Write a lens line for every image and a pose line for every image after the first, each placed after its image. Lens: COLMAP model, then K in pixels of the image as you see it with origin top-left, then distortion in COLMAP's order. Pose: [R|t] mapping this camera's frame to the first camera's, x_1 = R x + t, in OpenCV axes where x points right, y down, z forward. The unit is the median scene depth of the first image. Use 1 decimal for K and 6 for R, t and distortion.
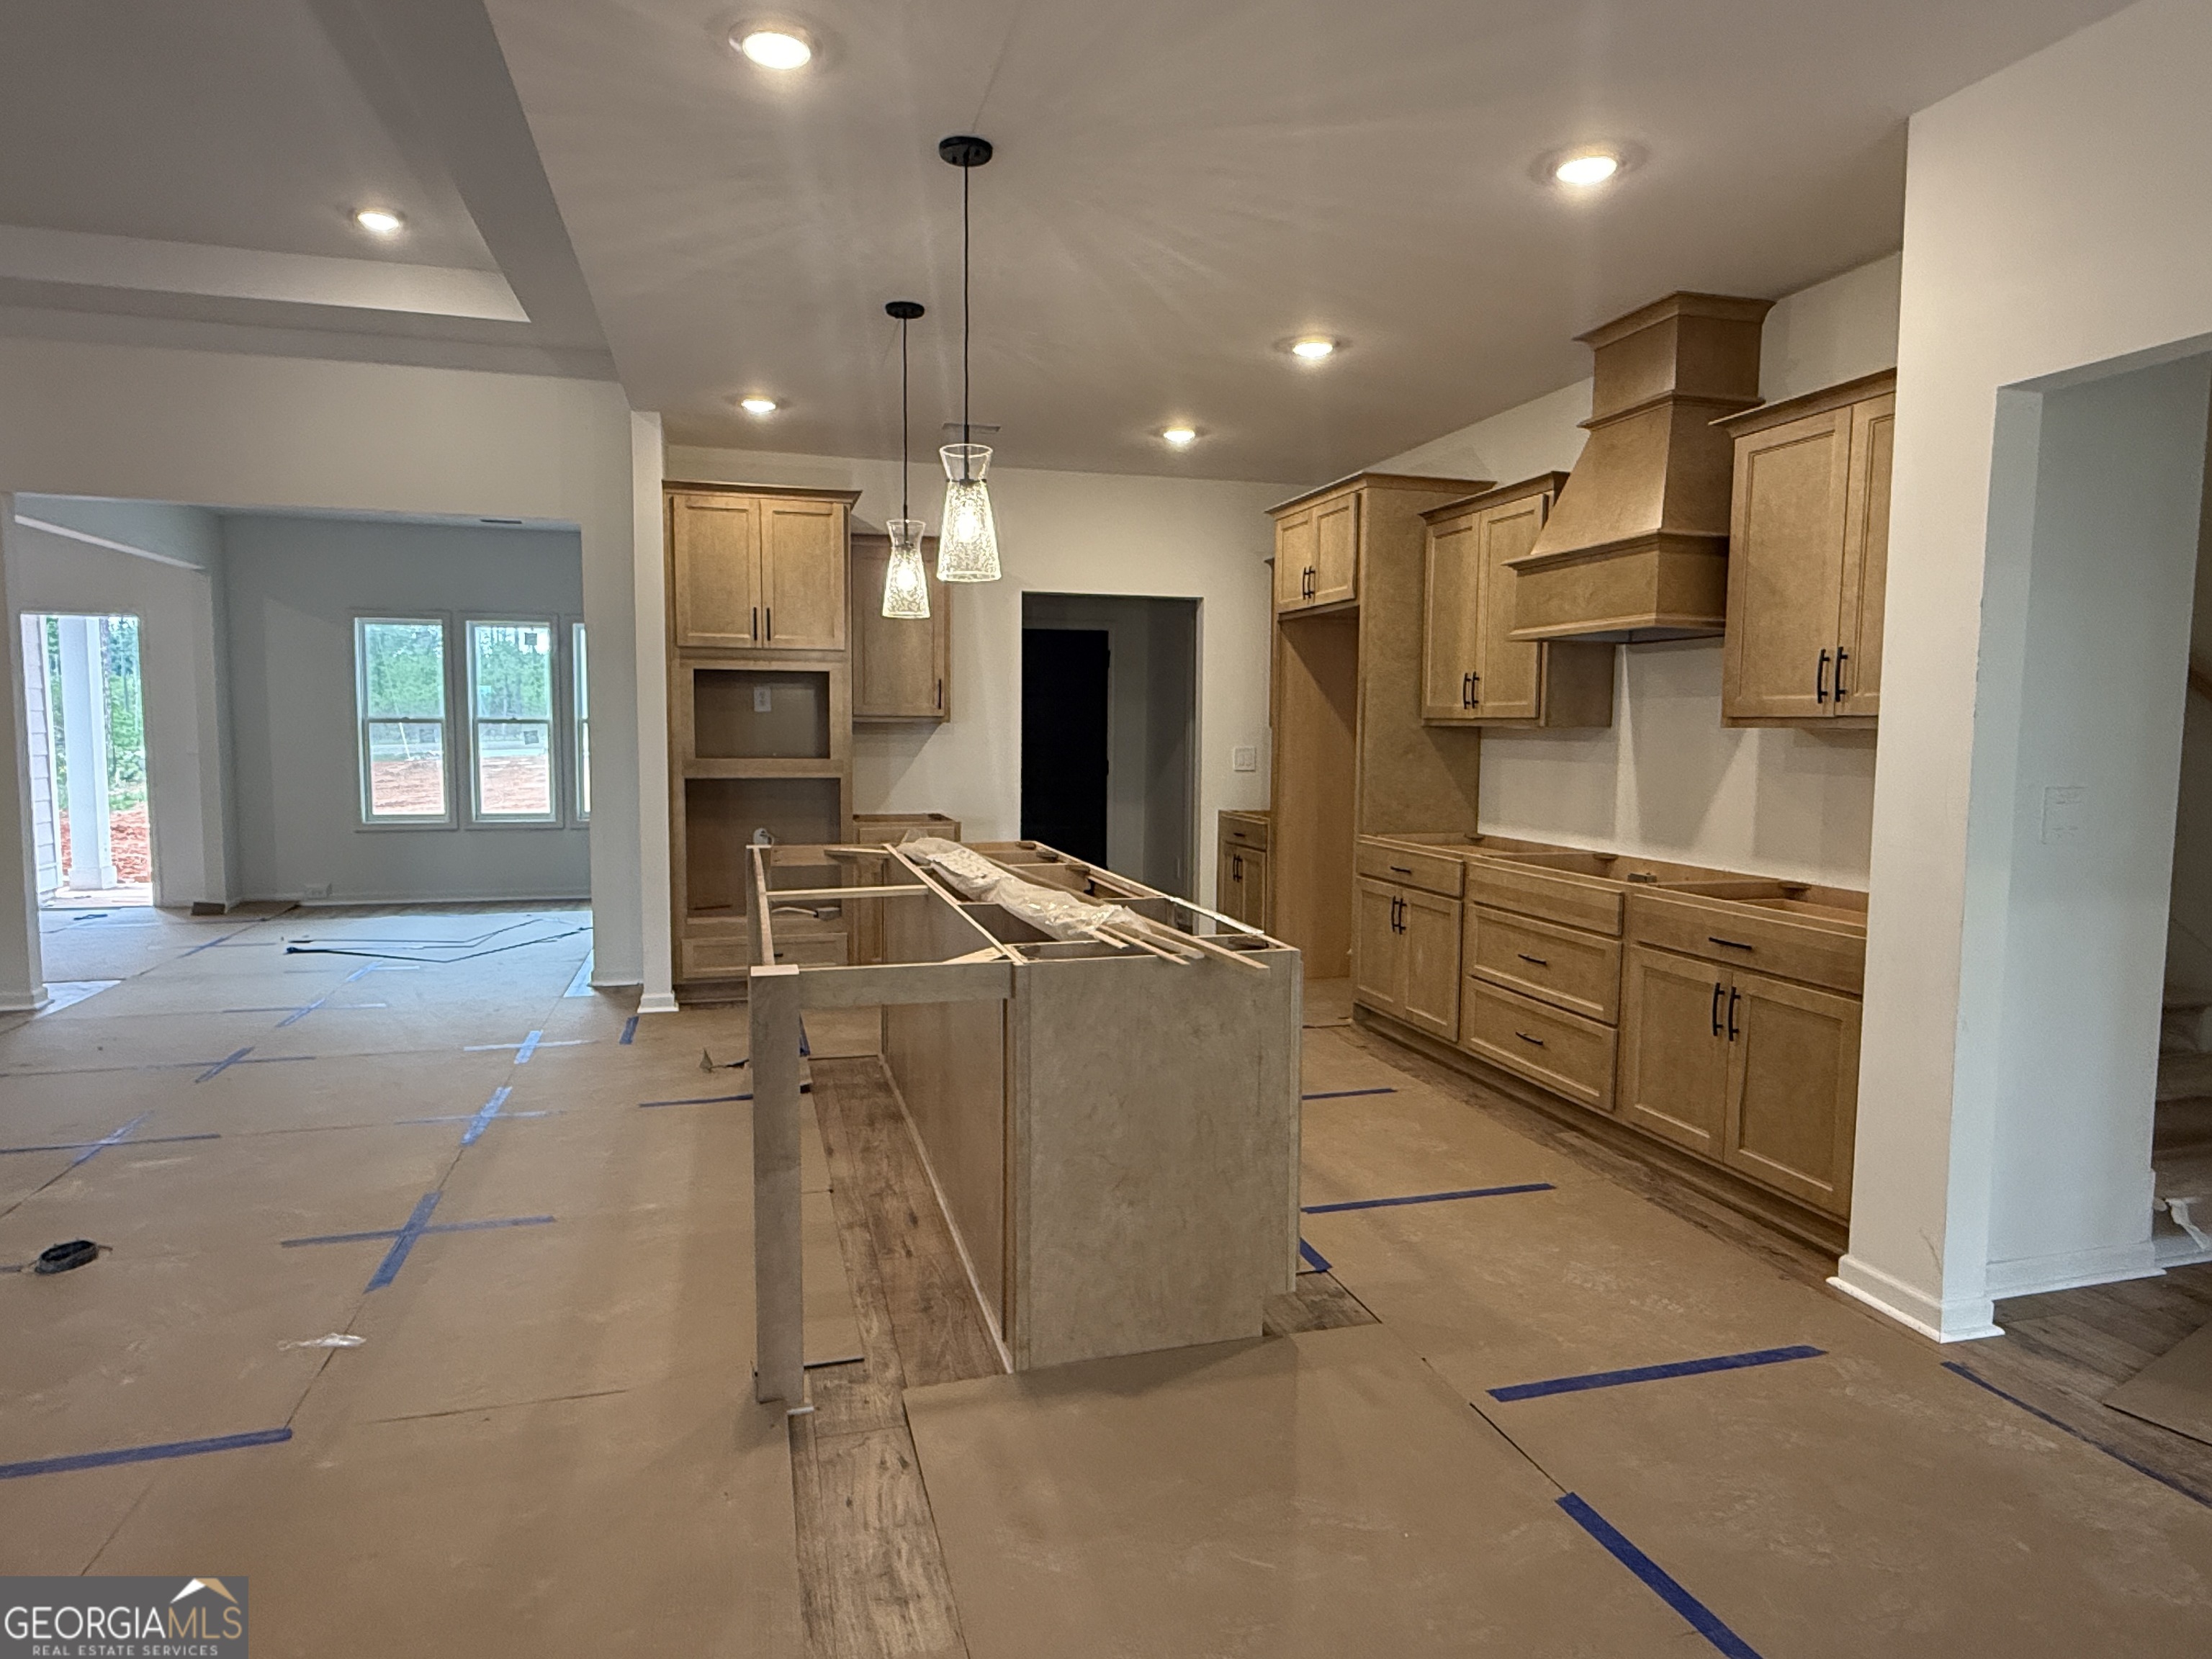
lens RADIAL K [[1287.2, 0, 1111.5], [0, 1287.2, 822.5], [0, 0, 1]] dist [-0.000336, 0.004521]
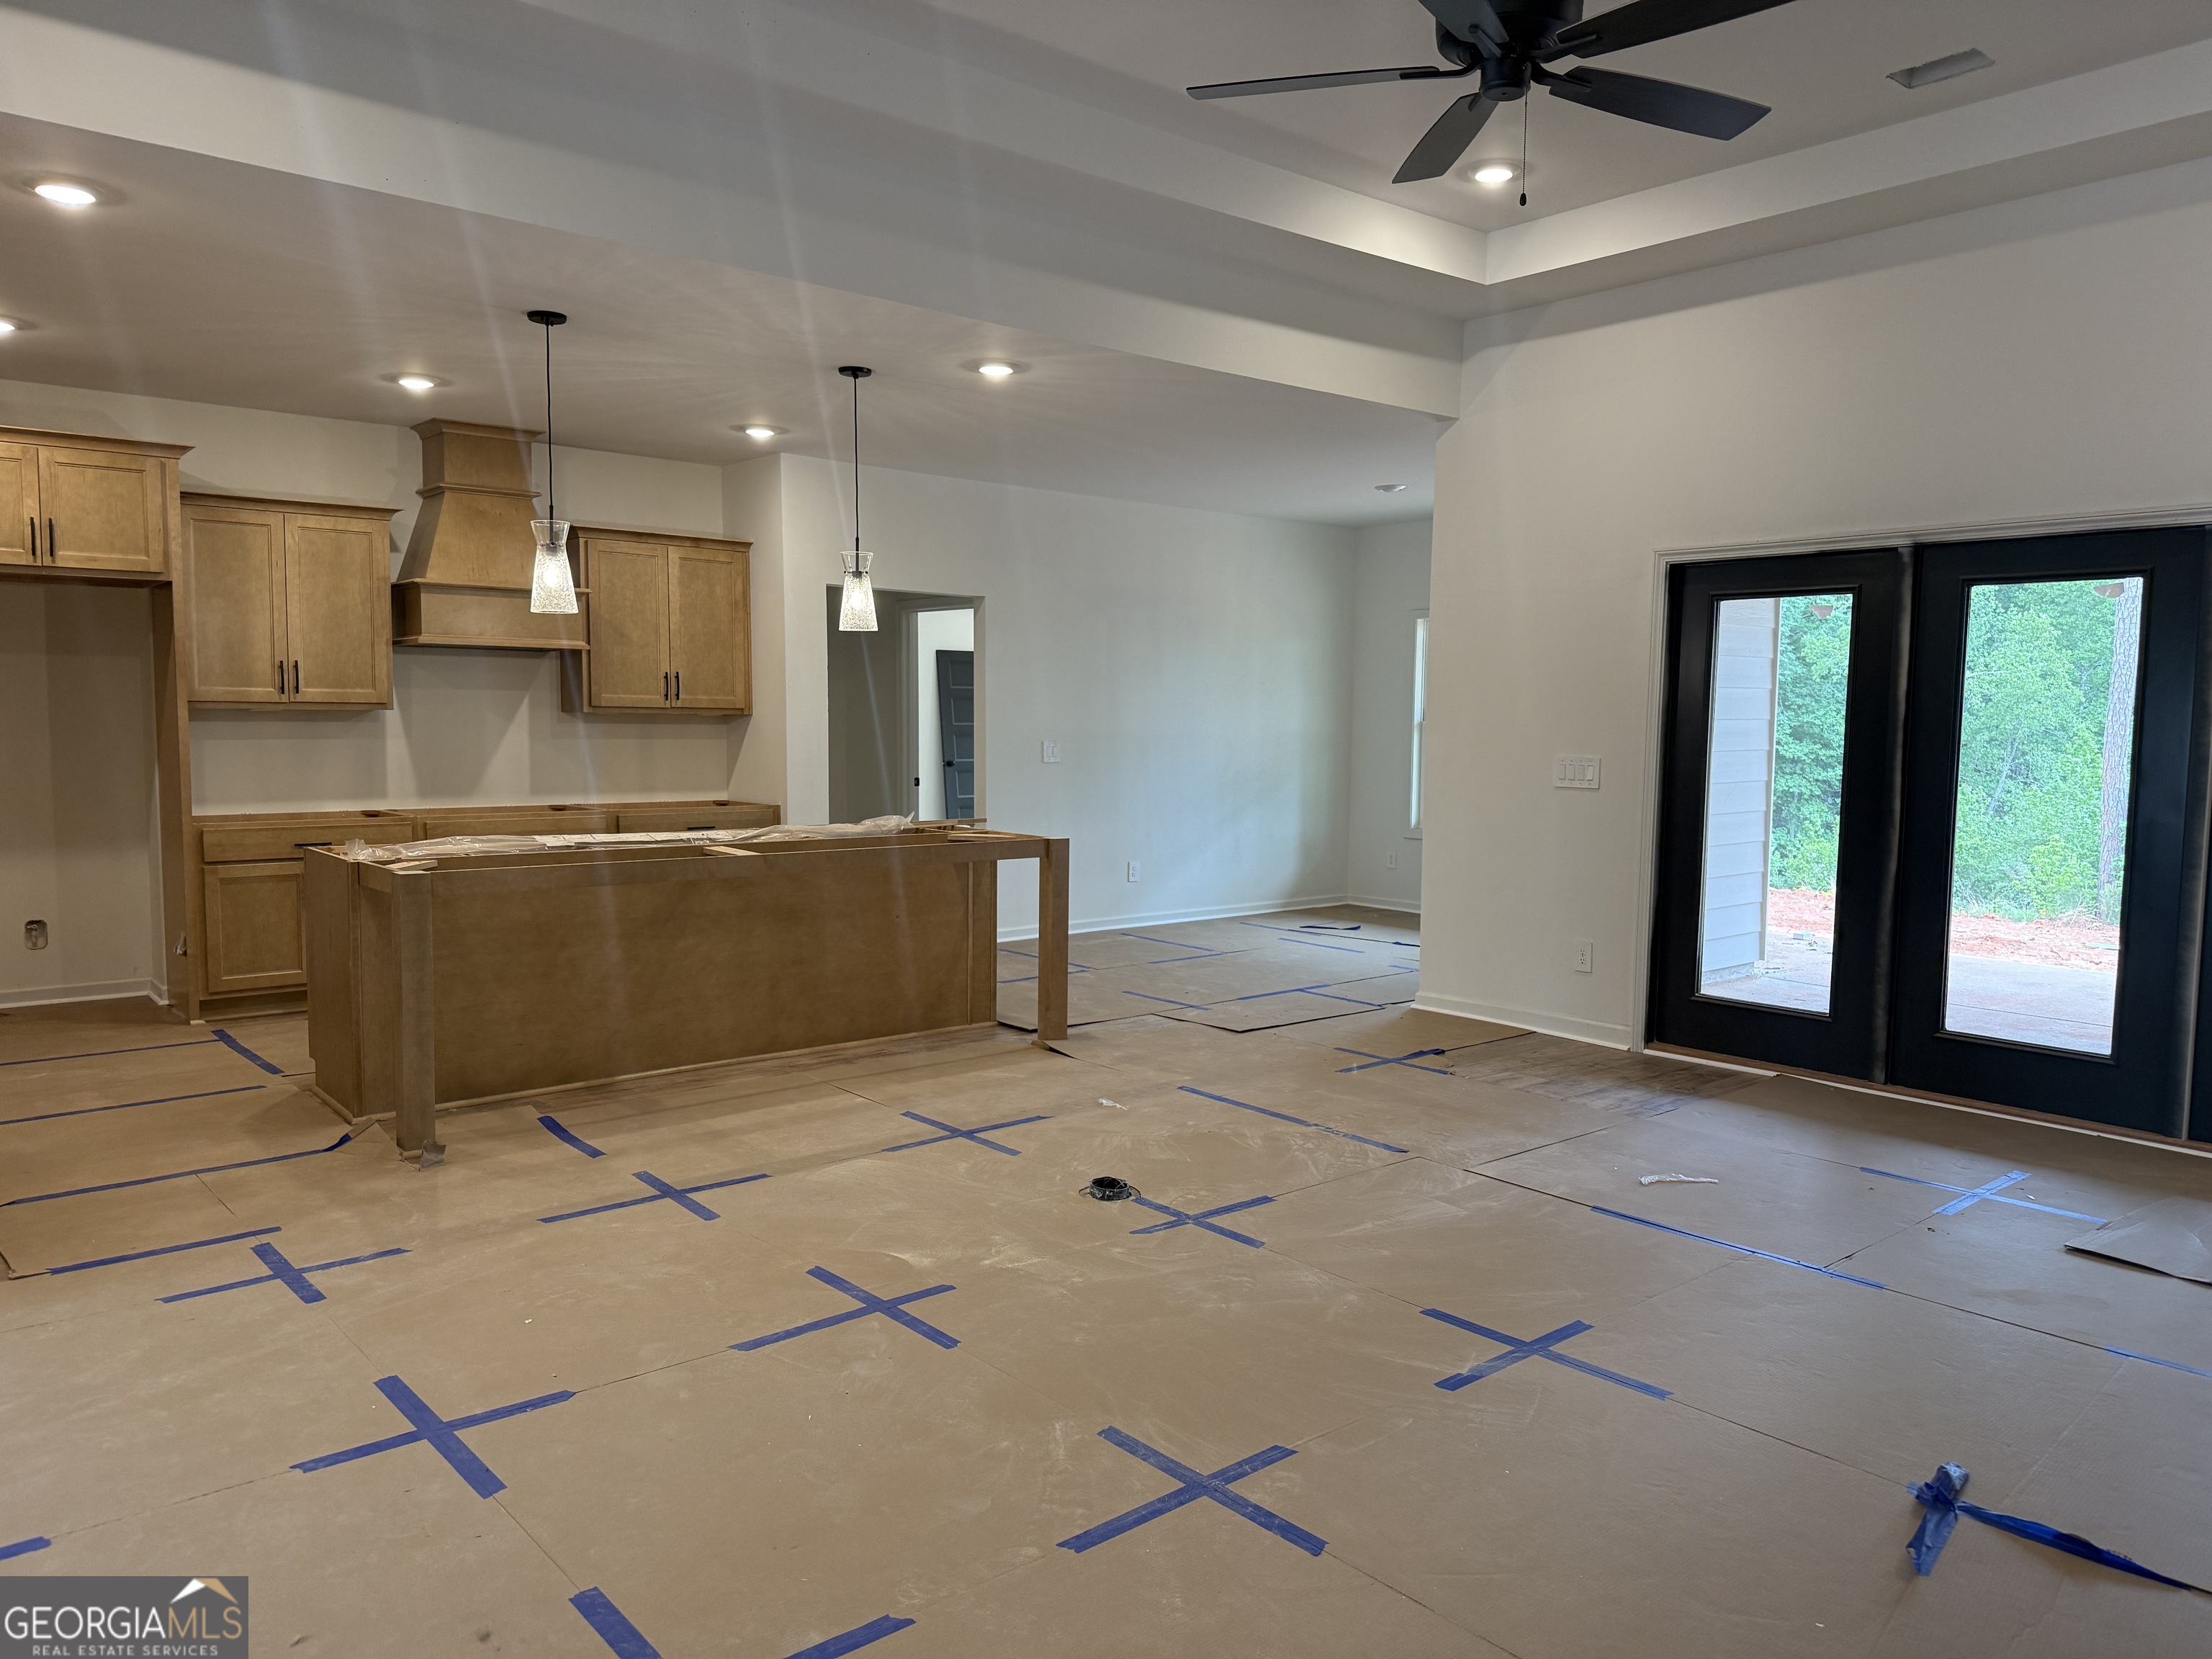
lens RADIAL K [[1550.3, 0, 1109.4], [0, 1550.3, 832.9], [0, 0, 1]] dist [0.086730, -0.109886]
pose [[-0.421015, -0.083810, 0.903174, -1.510249], [0.054688, 0.991565, 0.117505, -0.110065], [-0.905404, 0.098865, -0.412880, 1.140424]]
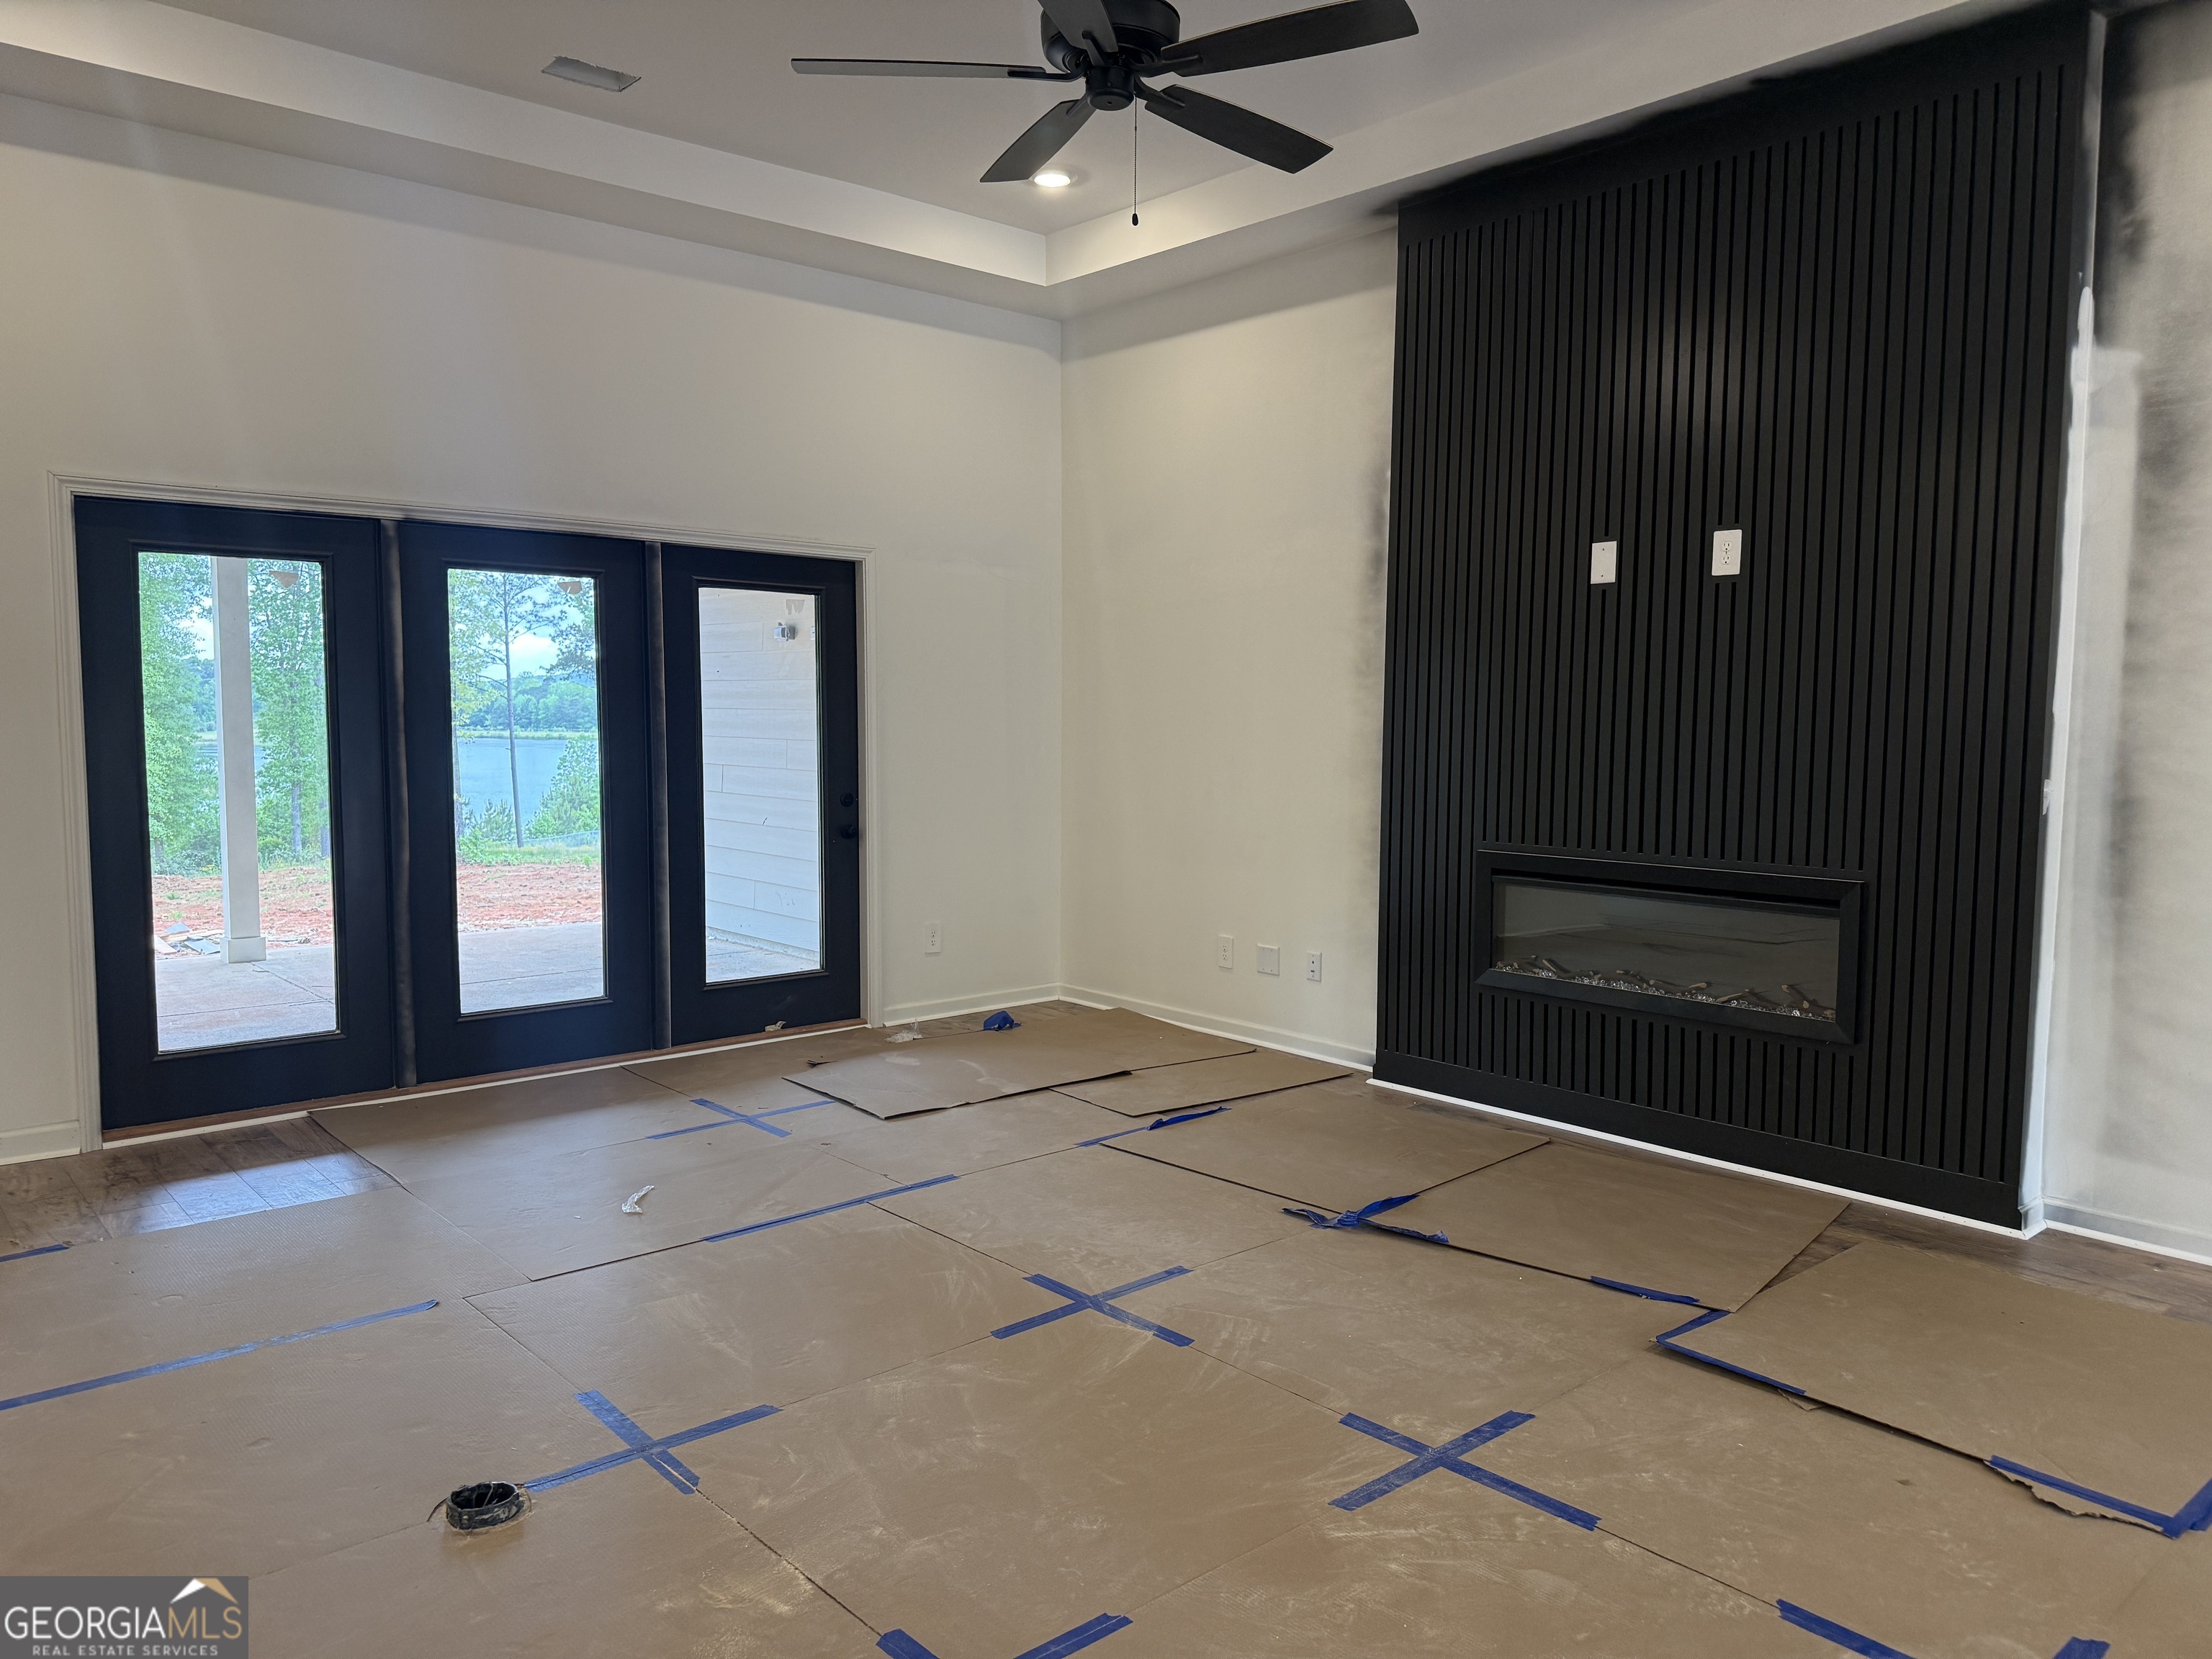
lens RADIAL K [[1550.3, 0, 1108.7], [0, 1550.3, 831.6], [0, 0, 1]] dist [0.086730, -0.109886]
pose [[-0.898501, 0.019290, -0.438547, -0.561486], [-0.048789, 0.988456, 0.143439, -0.118972], [0.436251, 0.150276, -0.887188, 1.356017]]
